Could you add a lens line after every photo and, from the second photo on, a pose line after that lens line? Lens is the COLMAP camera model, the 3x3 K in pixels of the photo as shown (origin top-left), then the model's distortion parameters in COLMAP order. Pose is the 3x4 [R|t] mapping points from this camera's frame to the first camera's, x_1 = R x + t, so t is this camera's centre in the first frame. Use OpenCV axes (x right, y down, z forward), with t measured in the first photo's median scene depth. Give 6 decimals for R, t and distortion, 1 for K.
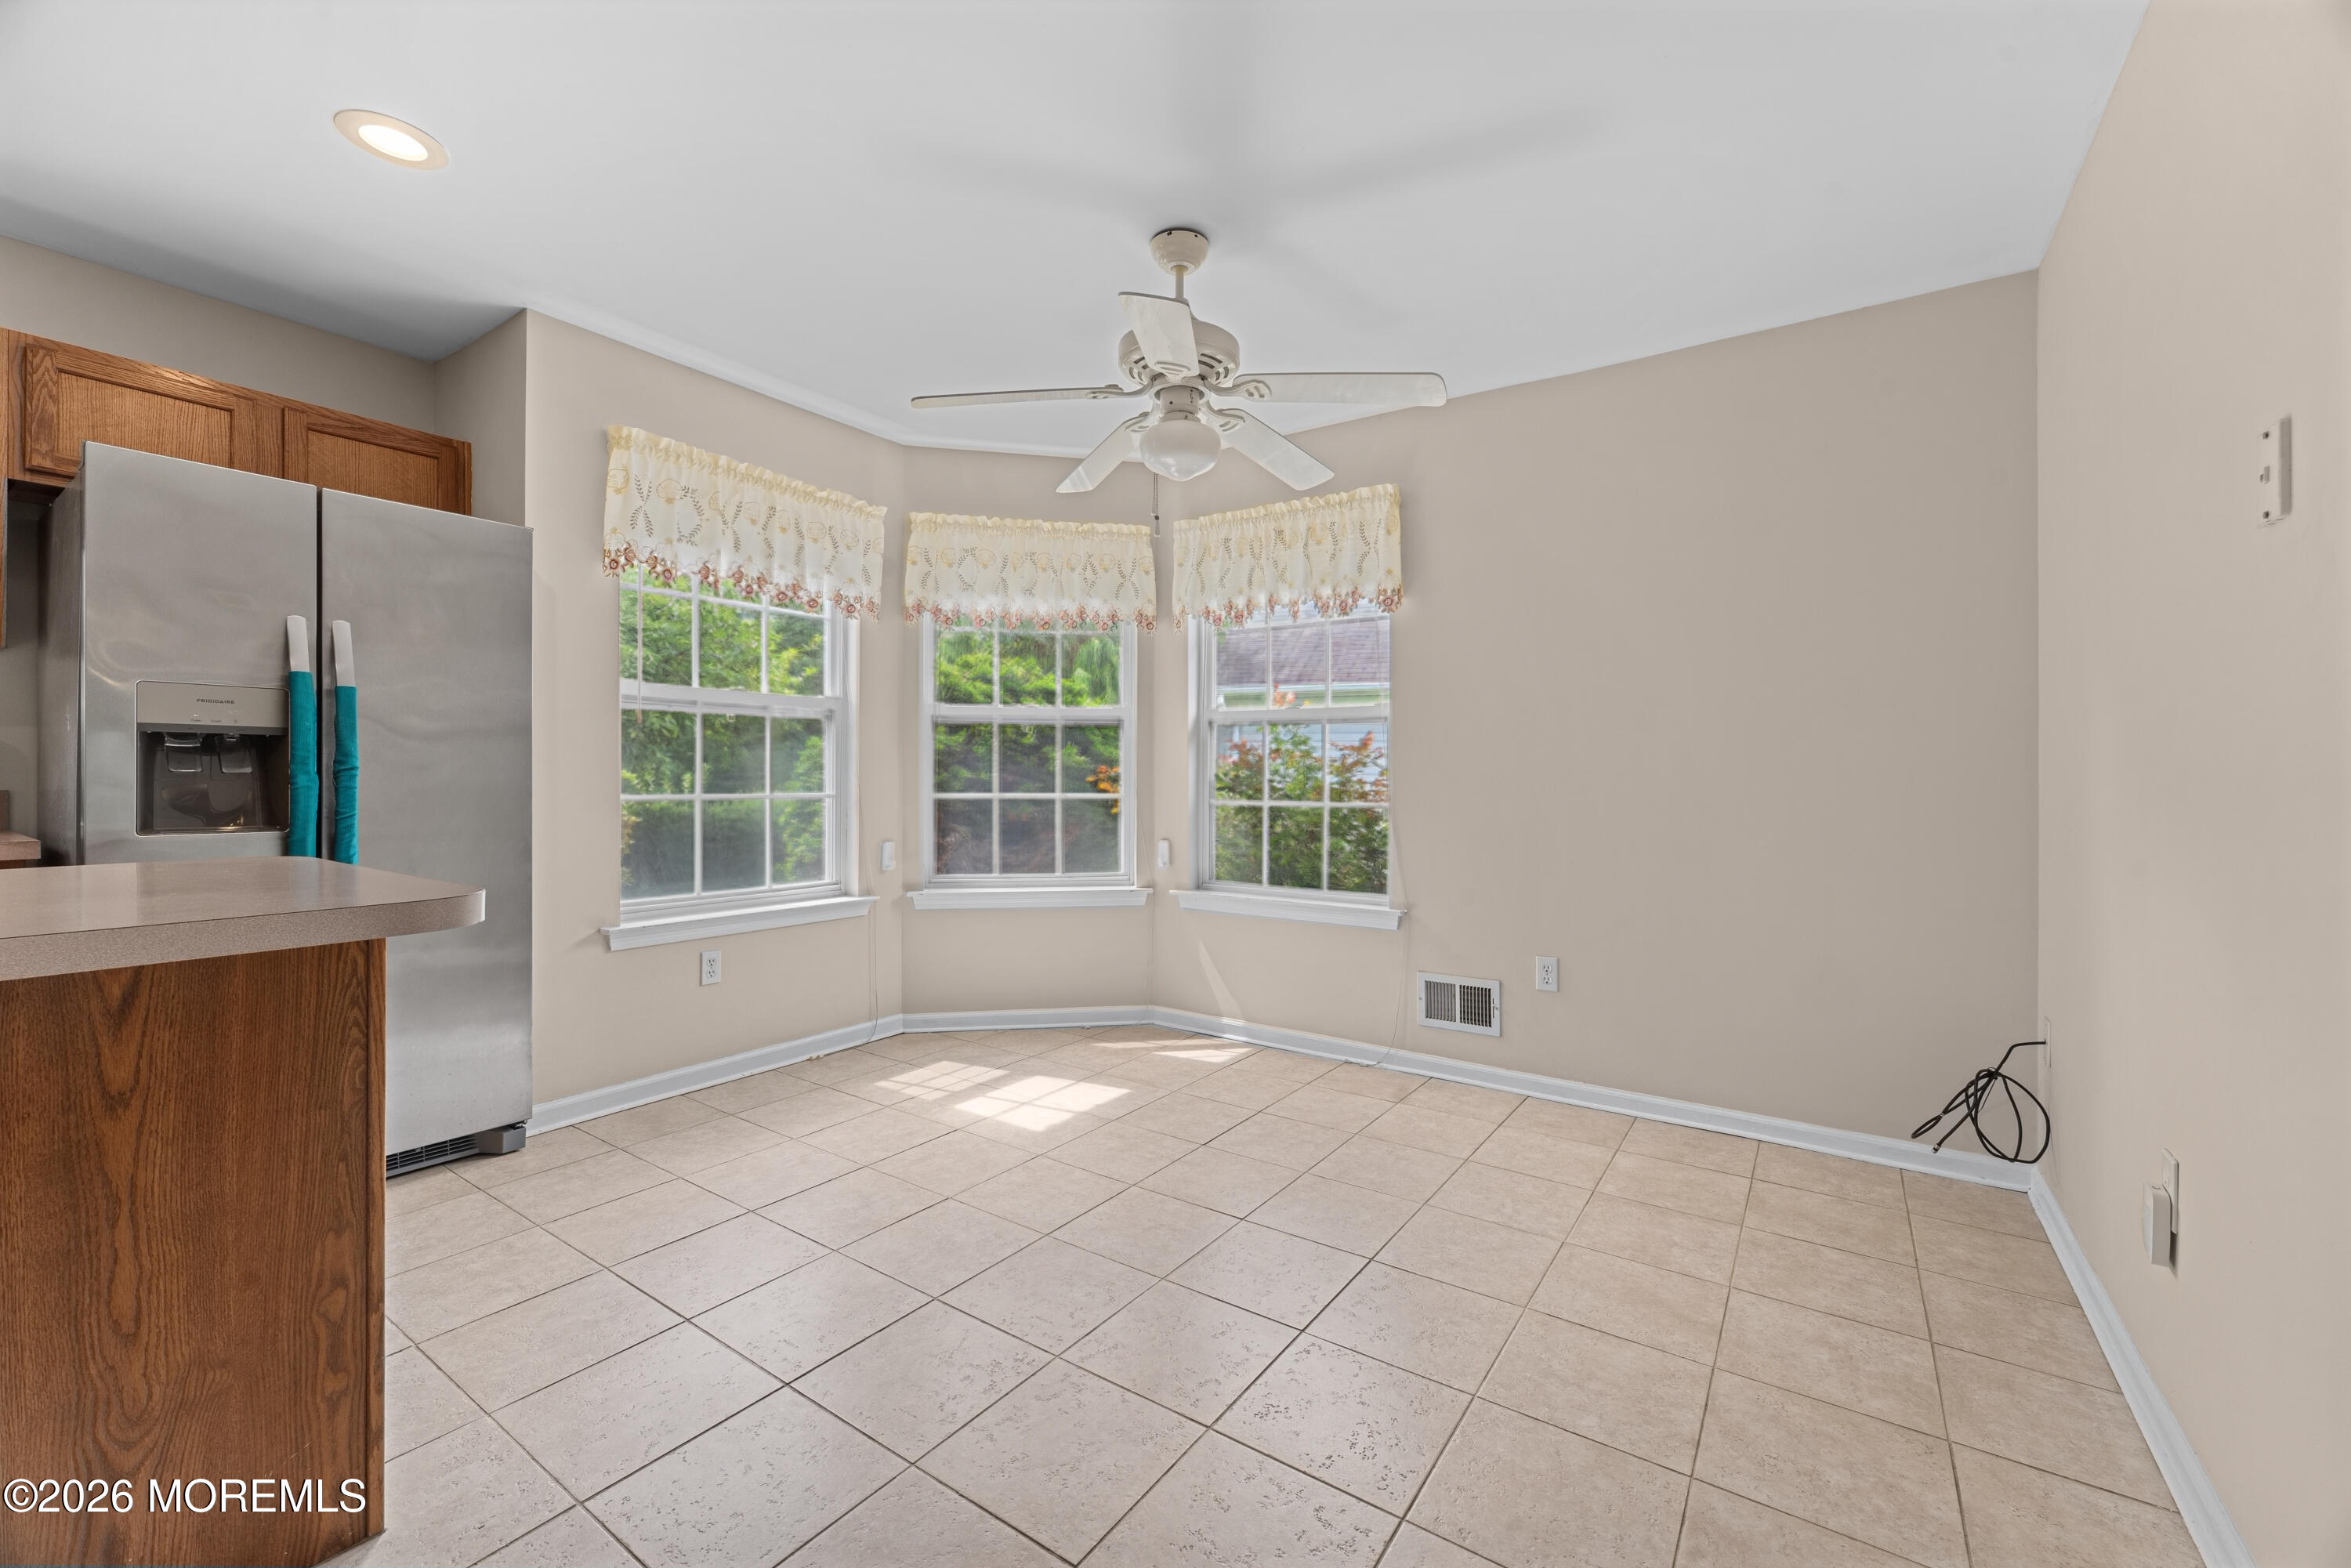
lens RADIAL K [[937.1, 0, 1185.6], [0, 937.1, 777.2], [0, 0, 1]] dist [-0.000409, 0.000478]
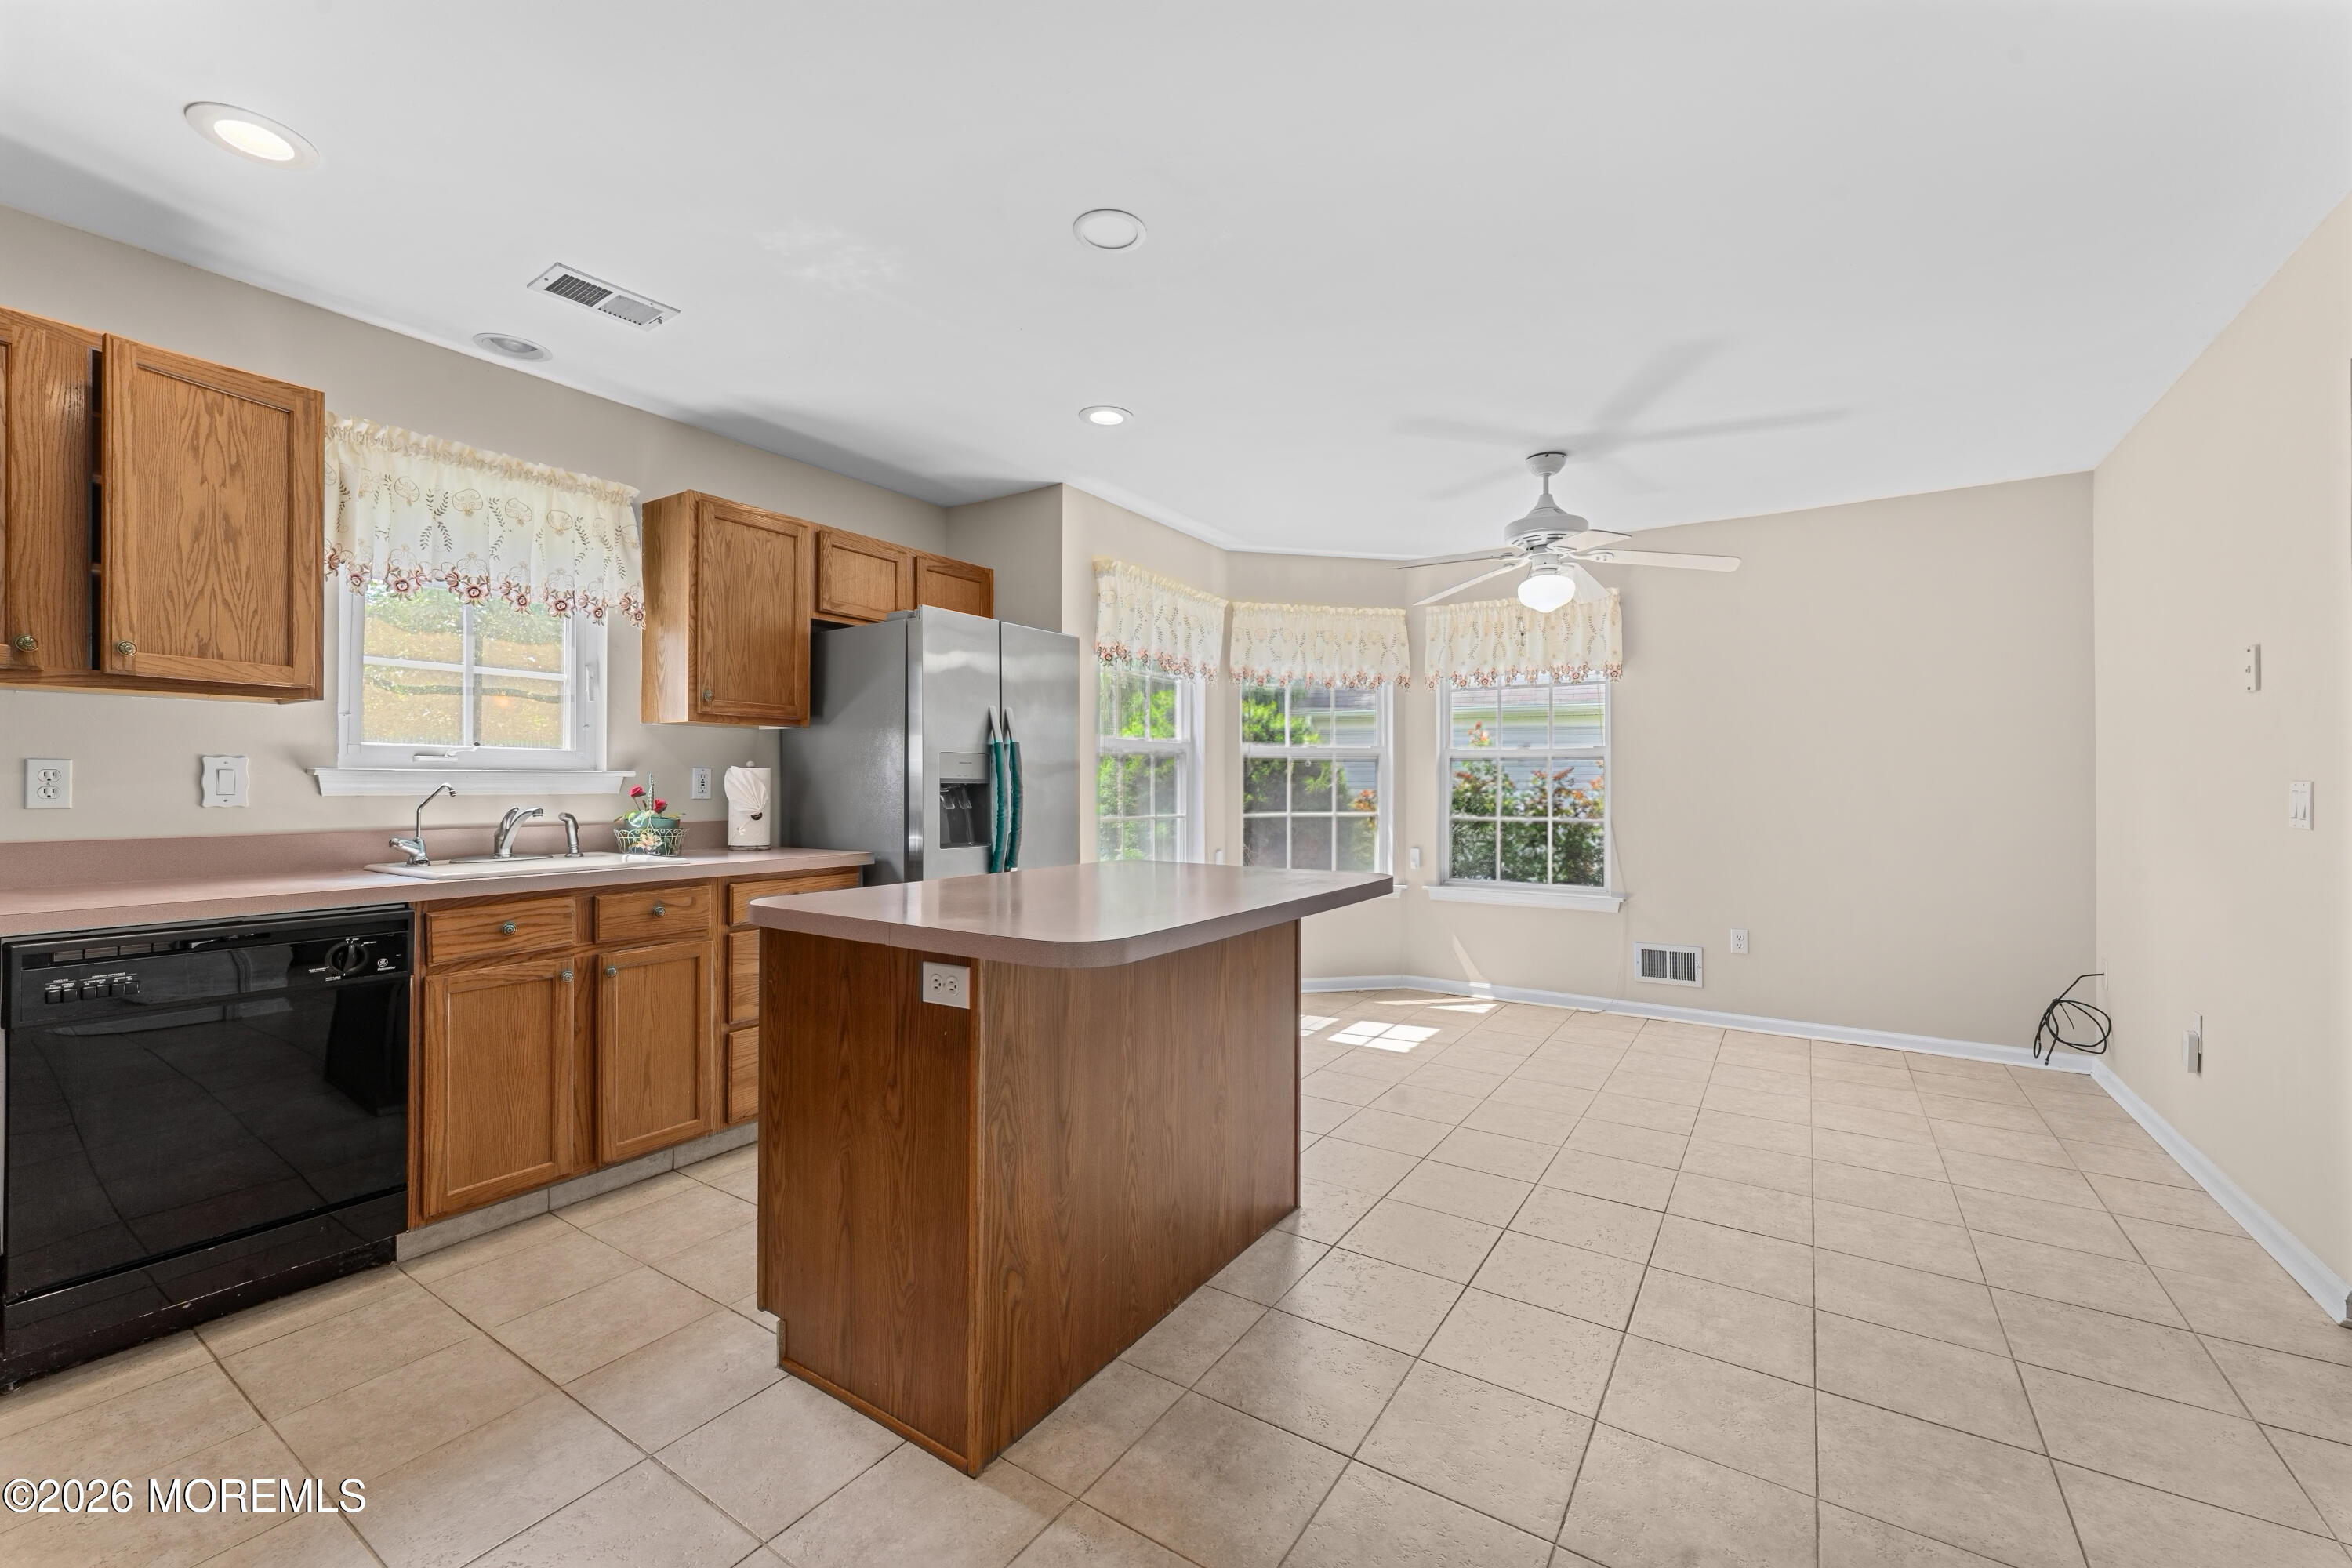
lens RADIAL K [[944.3, 0, 1182.9], [0, 944.3, 786.2], [0, 0, 1]] dist [0.001825, 0.000263]
pose [[0.999777, -0.005316, 0.020446, -0.470091], [0.005321, 0.999986, -0.000219, -0.026744], [-0.020445, 0.000328, 0.999791, -0.394100]]
